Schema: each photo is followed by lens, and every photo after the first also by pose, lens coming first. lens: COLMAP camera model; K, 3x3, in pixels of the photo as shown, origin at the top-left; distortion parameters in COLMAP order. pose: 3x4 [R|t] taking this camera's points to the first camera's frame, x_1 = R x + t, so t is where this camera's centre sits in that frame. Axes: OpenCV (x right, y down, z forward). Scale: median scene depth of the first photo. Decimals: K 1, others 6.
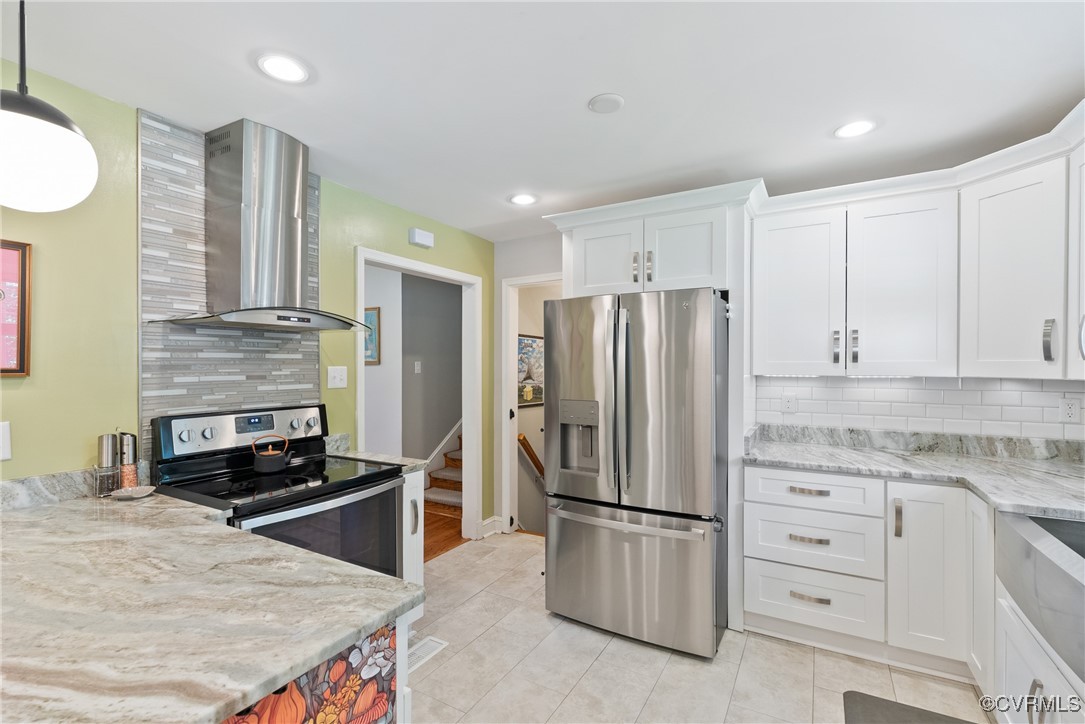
lens RADIAL K [[480.5, 0, 552.1], [0, 480.5, 356.7], [0, 0, 1]] dist [-0.001245, -0.000134]
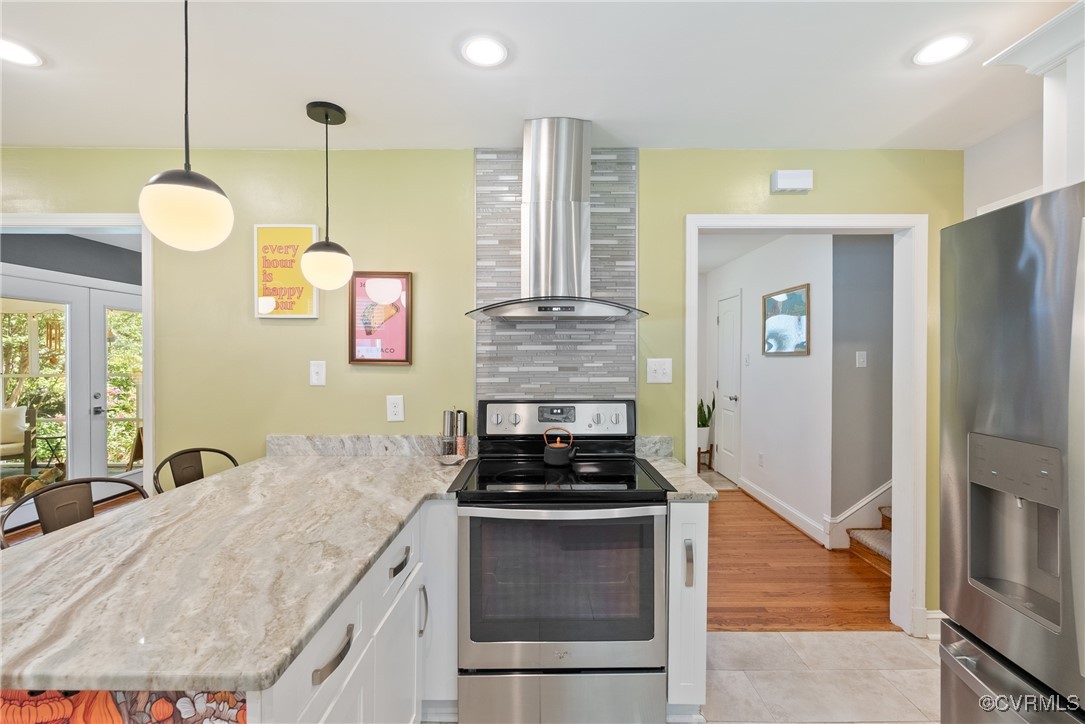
lens RADIAL K [[480.5, 0, 552.1], [0, 480.5, 356.7], [0, 0, 1]] dist [-0.001245, -0.000134]
pose [[0.487857, 0.003158, -0.872918, 0.290885], [0.014980, 0.999816, 0.011989, 0.004655], [0.872795, -0.018925, 0.487720, 0.530146]]
